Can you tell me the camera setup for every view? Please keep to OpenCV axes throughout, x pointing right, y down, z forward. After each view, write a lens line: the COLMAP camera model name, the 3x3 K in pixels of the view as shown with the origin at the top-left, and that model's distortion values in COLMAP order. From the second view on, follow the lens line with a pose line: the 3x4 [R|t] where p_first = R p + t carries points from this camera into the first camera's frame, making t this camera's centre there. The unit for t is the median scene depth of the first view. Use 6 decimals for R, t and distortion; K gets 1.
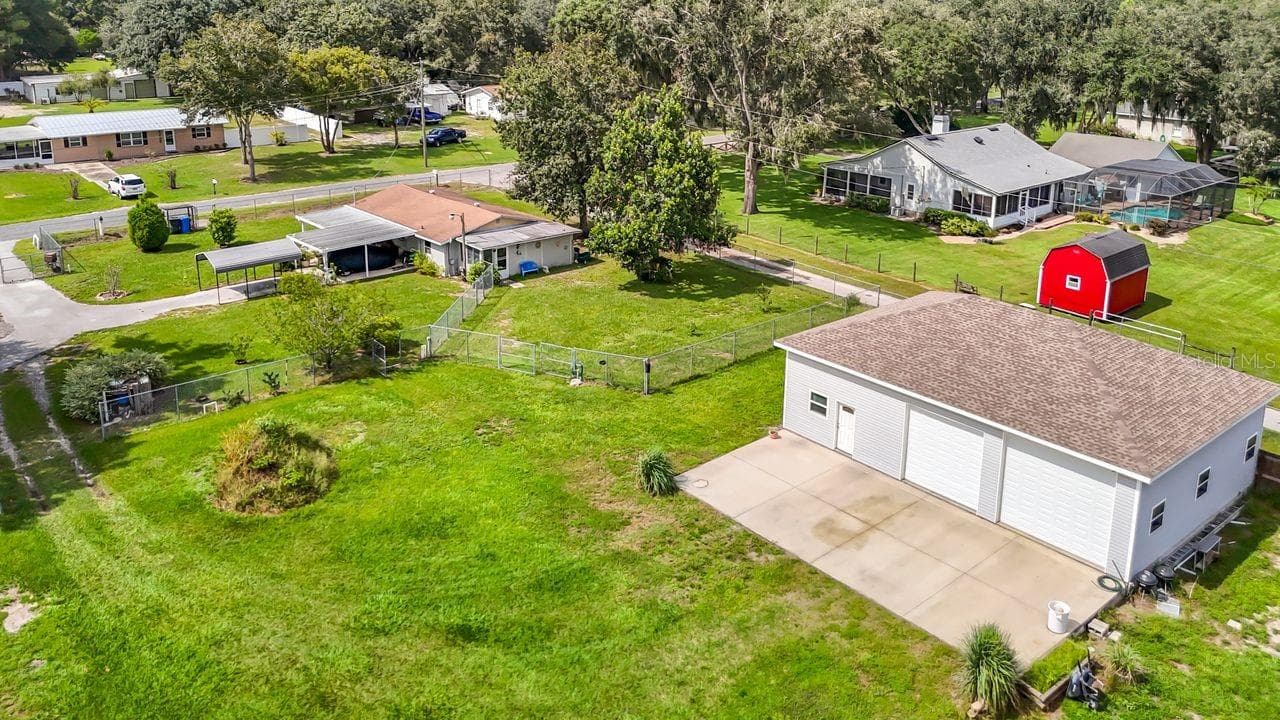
lens RADIAL K [[909.5, 0, 640.0], [0, 909.5, 360.0], [0, 0, 1]] dist [0.063880, -0.042608]
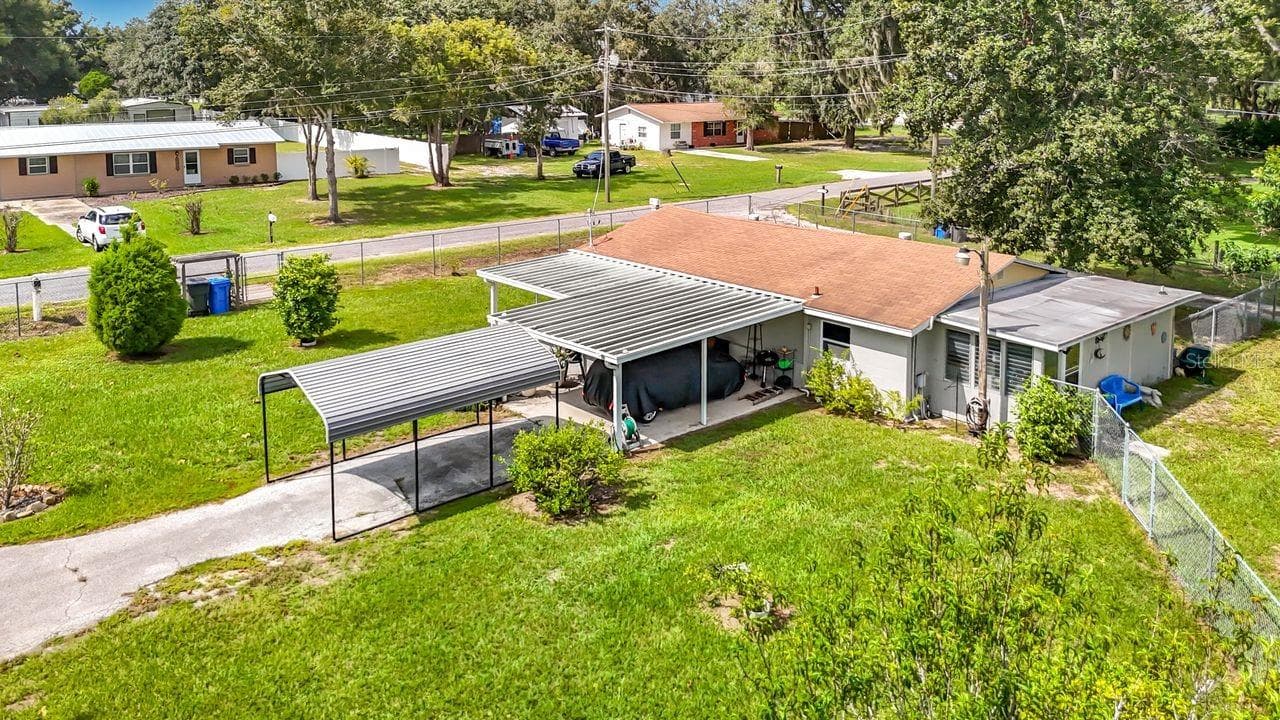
lens RADIAL K [[1055.8, 0, 640.3], [0, 1055.8, 340.4], [0, 0, 1]] dist [0.123781, -0.200402]
pose [[0.997937, -0.006150, -0.063899, -0.211179], [-0.001161, 0.993510, -0.113742, -0.054442], [0.064184, 0.113581, 0.991453, 0.411702]]
